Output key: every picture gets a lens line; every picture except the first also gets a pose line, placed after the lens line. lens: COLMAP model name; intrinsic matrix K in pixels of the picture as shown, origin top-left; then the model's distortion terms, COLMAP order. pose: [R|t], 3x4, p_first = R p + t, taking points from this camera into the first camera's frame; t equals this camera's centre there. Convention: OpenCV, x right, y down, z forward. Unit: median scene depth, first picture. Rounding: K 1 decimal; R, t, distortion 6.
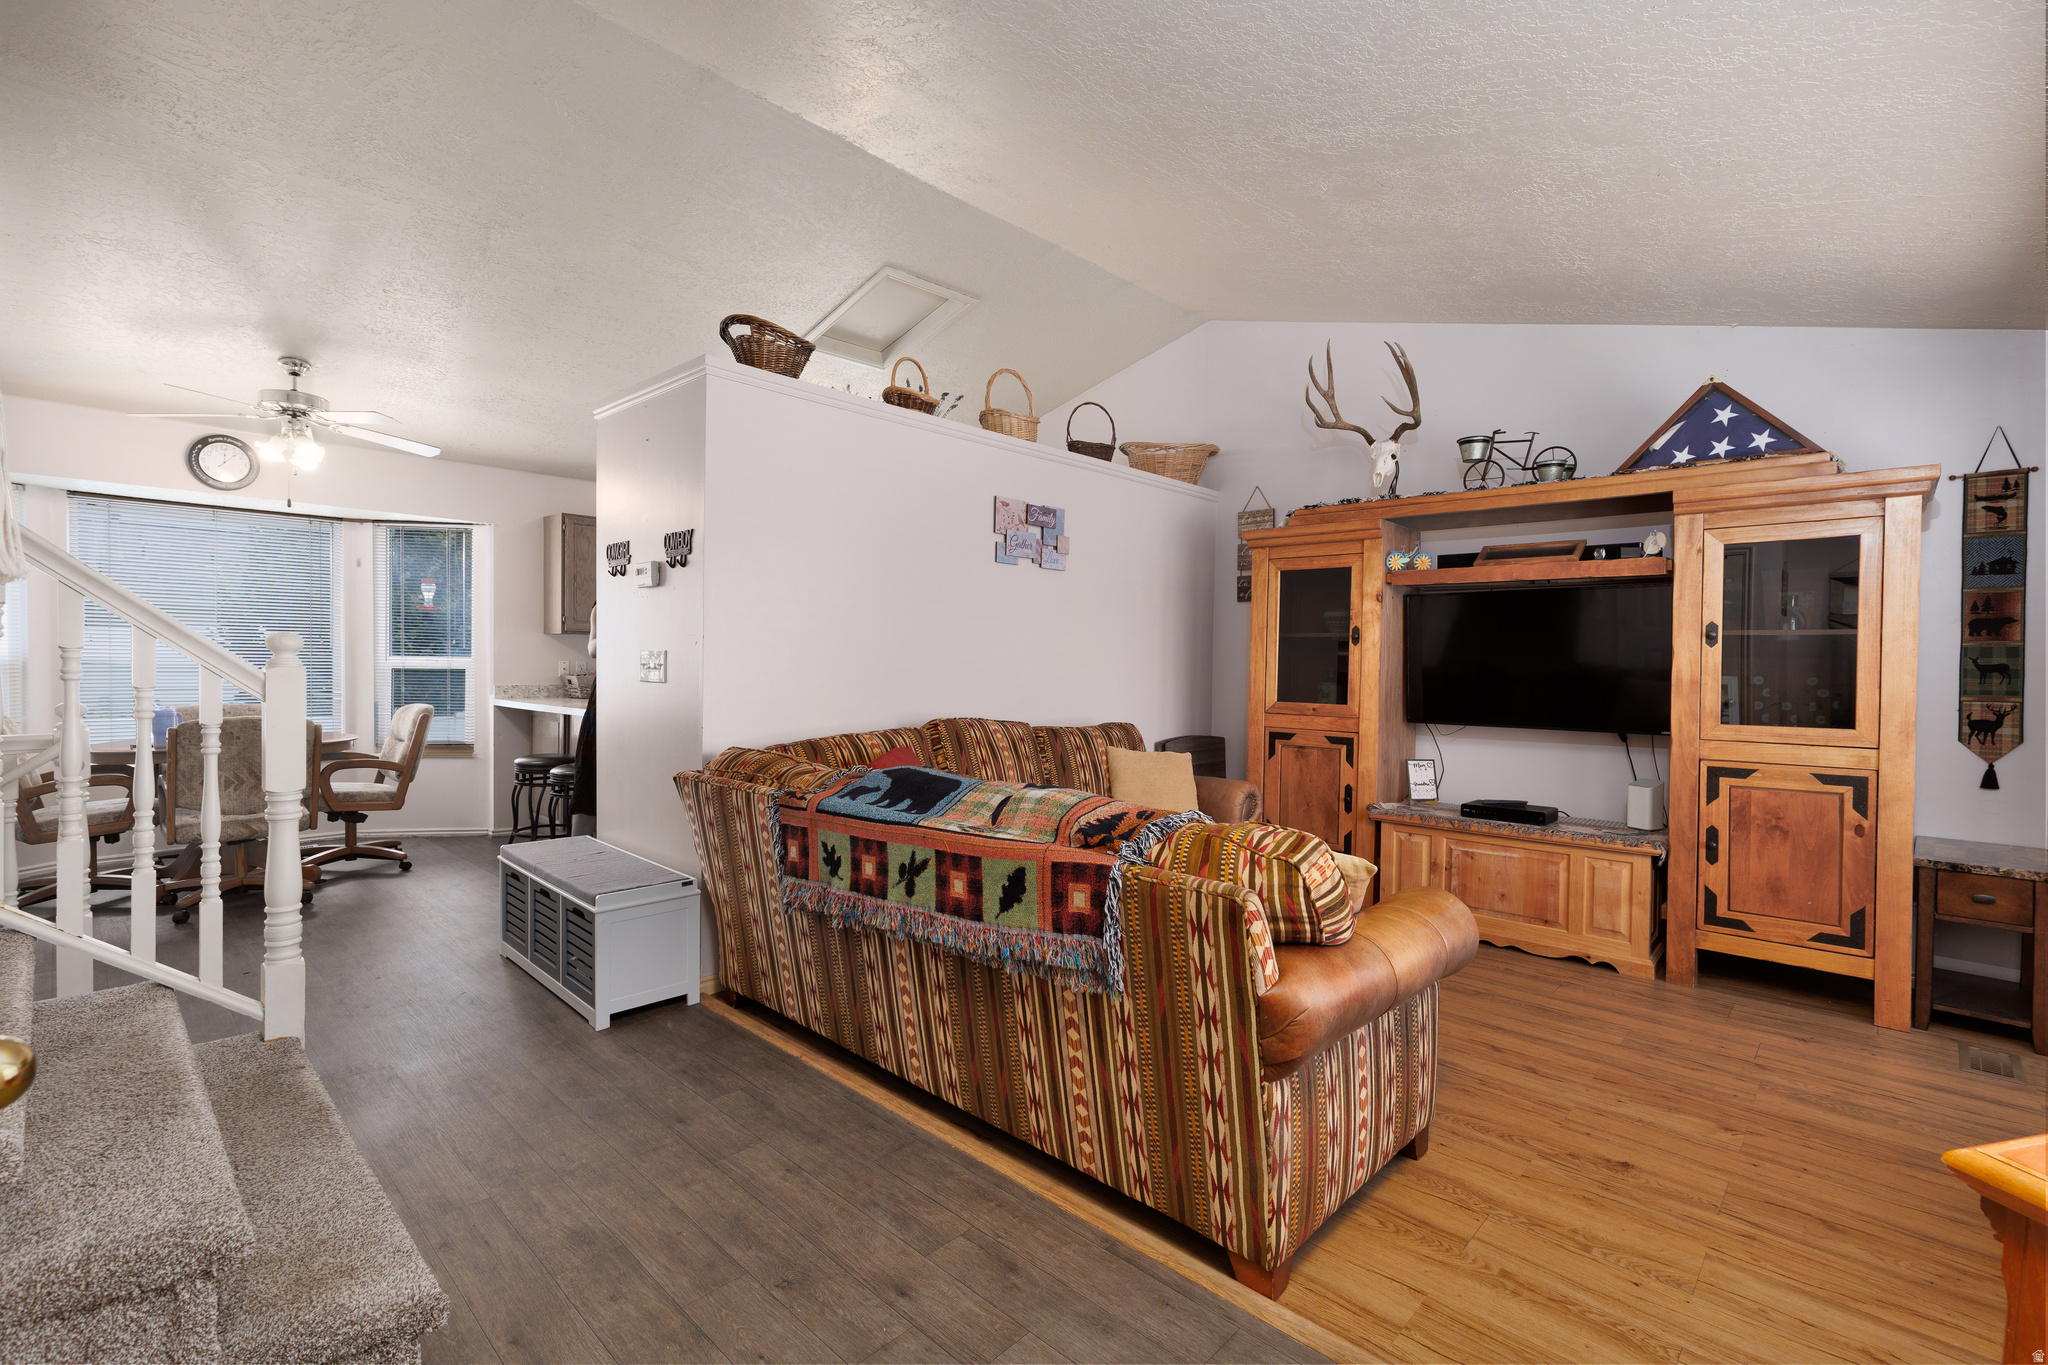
lens RADIAL K [[913.0, 0, 1029.0], [0, 913.0, 676.1], [0, 0, 1]] dist [0.007667, -0.002553]
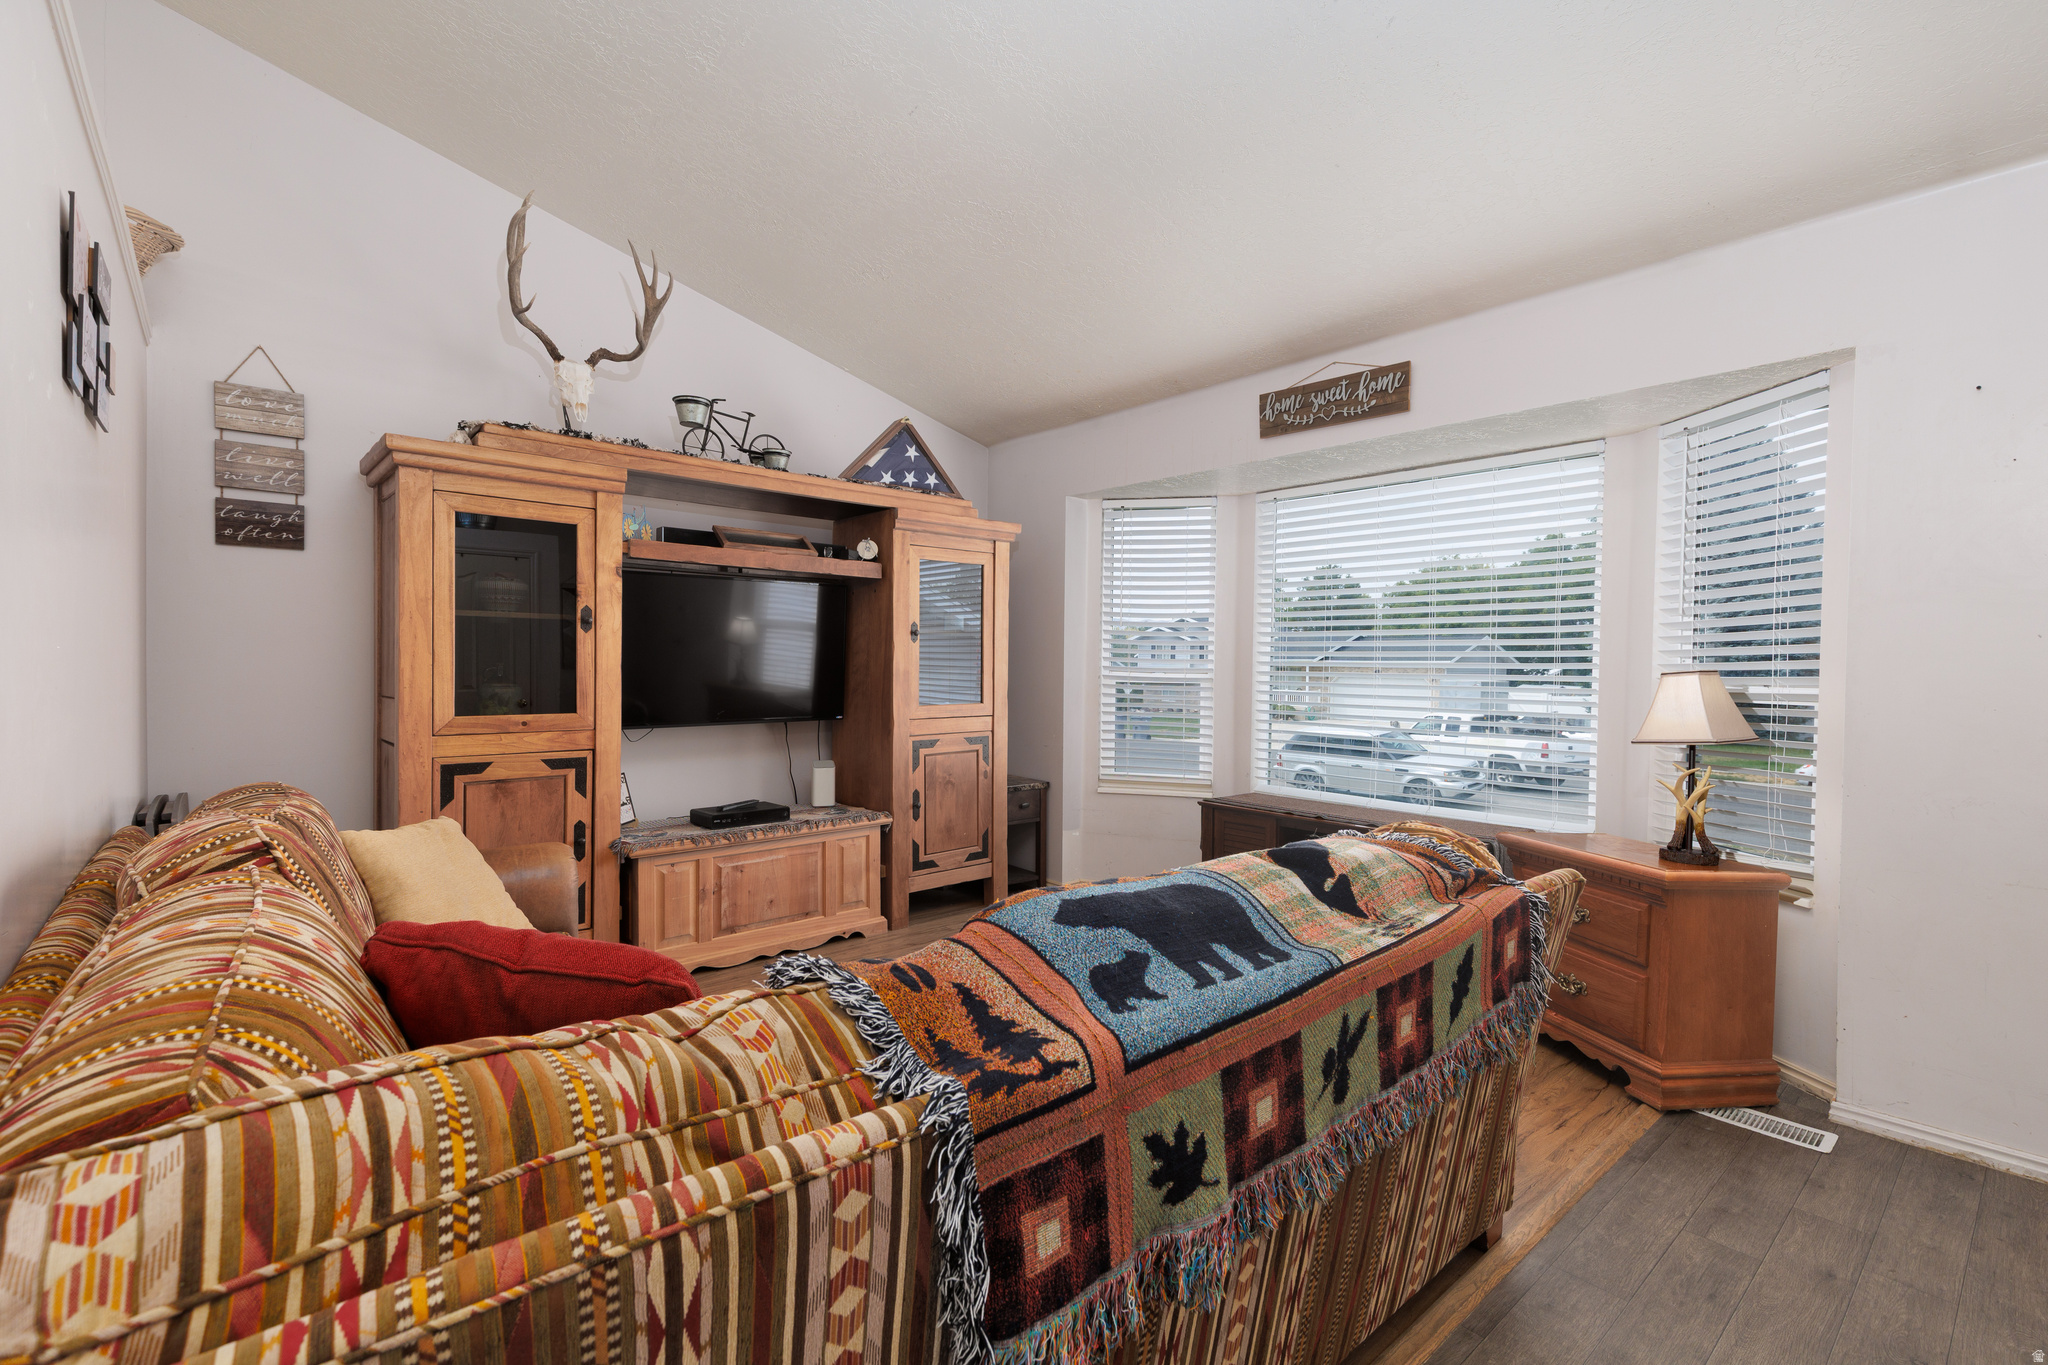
lens RADIAL K [[913.0, 0, 1026.1], [0, 913.0, 678.1], [0, 0, 1]] dist [0.007667, -0.002553]
pose [[0.097222, -0.029875, 0.994814, -0.416298], [0.009310, 0.999533, 0.029107, -0.017547], [-0.995219, 0.006432, 0.097455, 0.688523]]
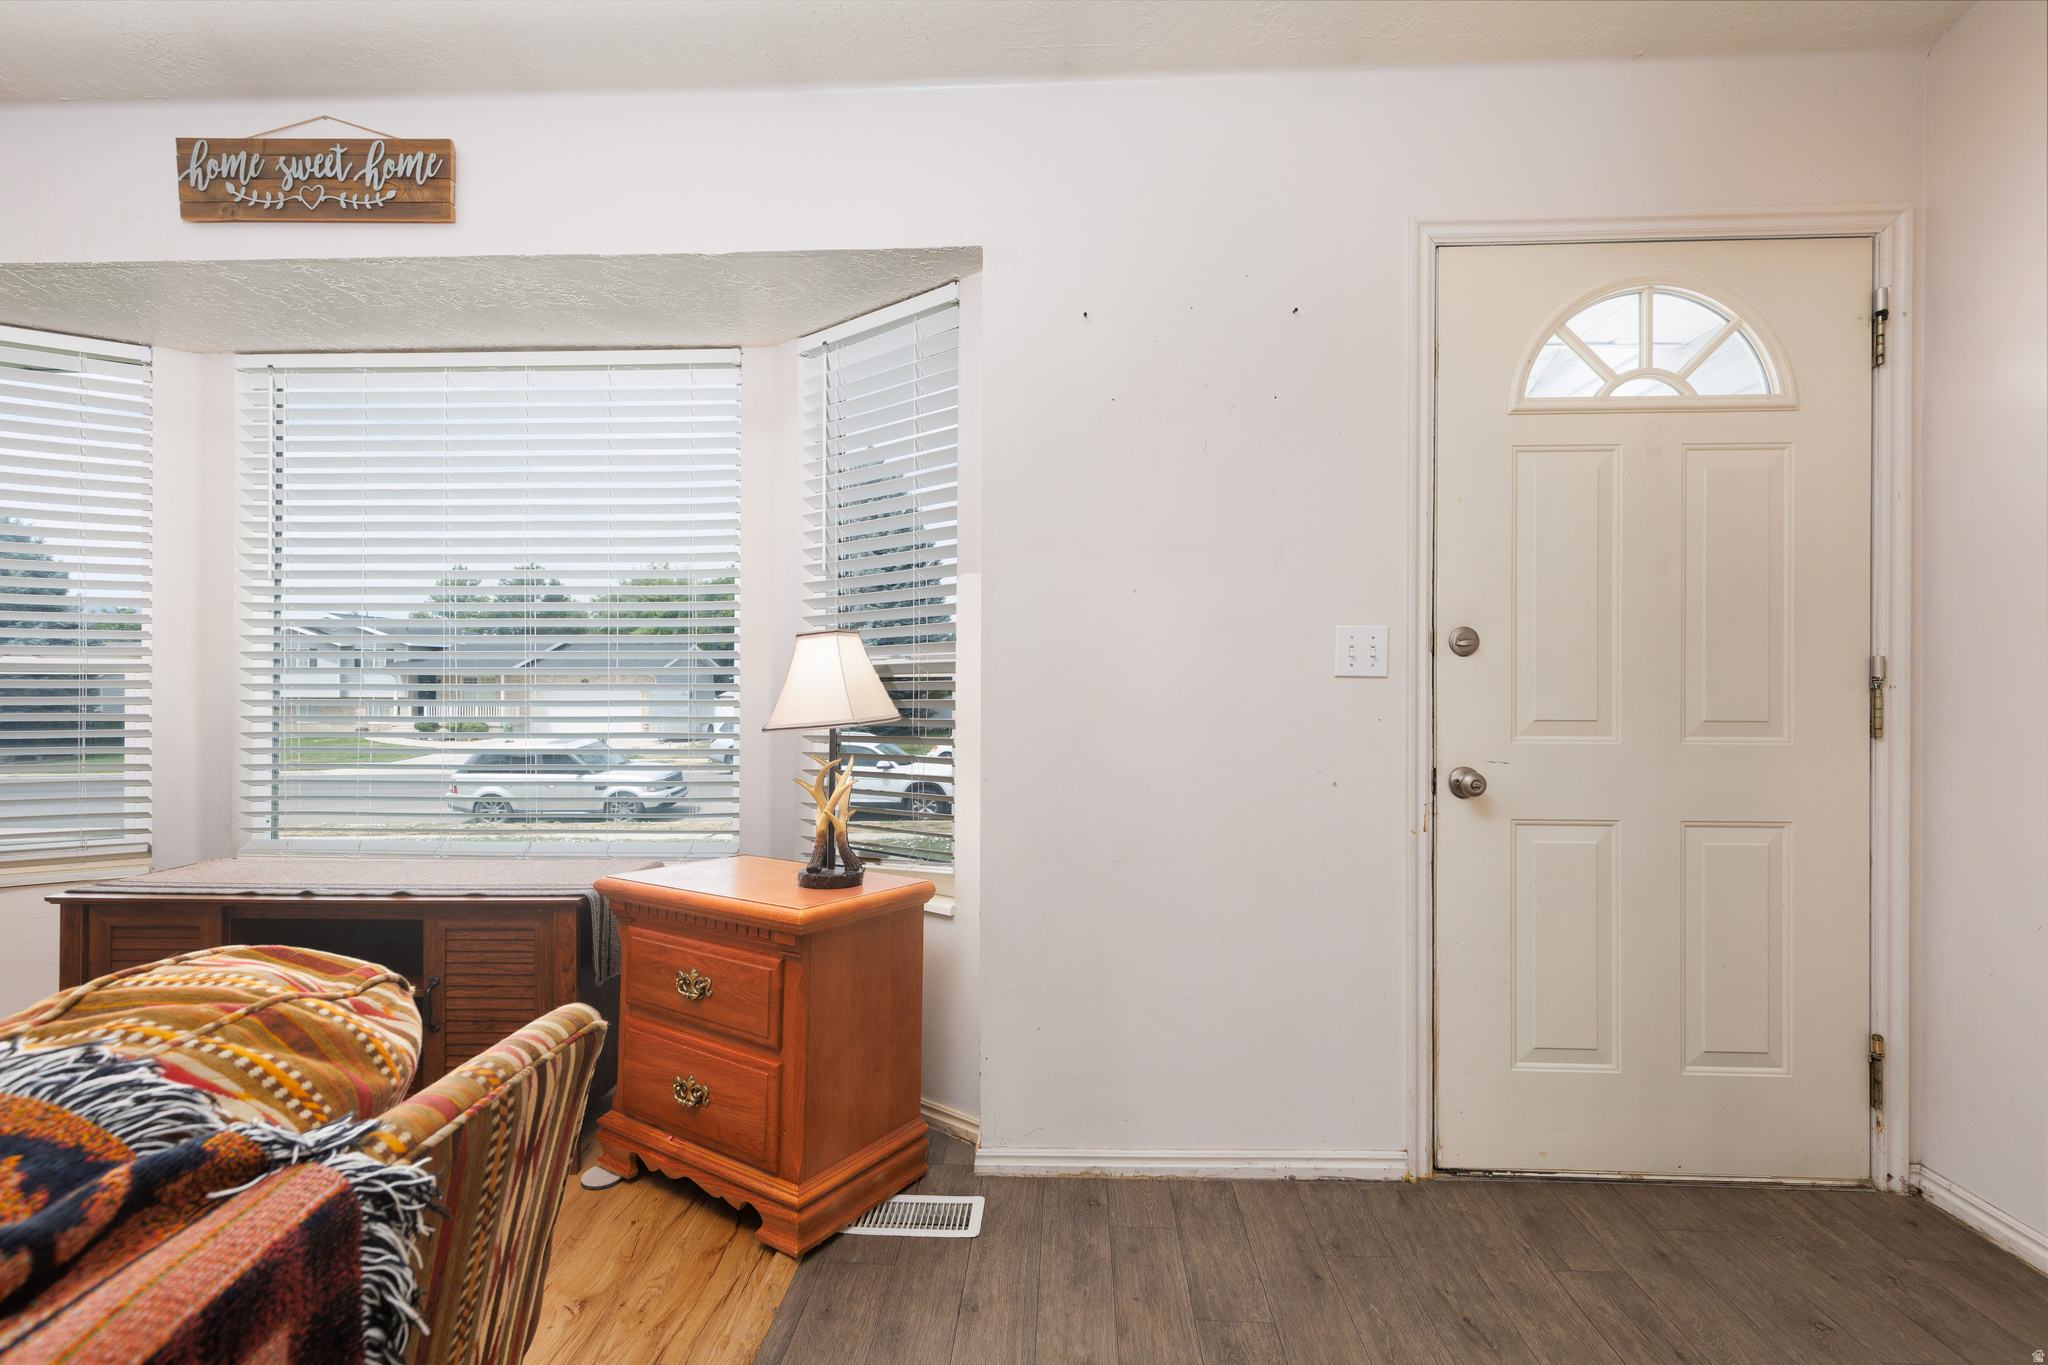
lens RADIAL K [[913.0, 0, 1030.2], [0, 913.0, 676.2], [0, 0, 1]] dist [0.007667, -0.002553]
pose [[-0.654956, -0.014891, 0.755520, -0.291662], [0.002970, 0.999747, 0.022279, -0.001931], [-0.755661, 0.016836, -0.654746, 0.606114]]
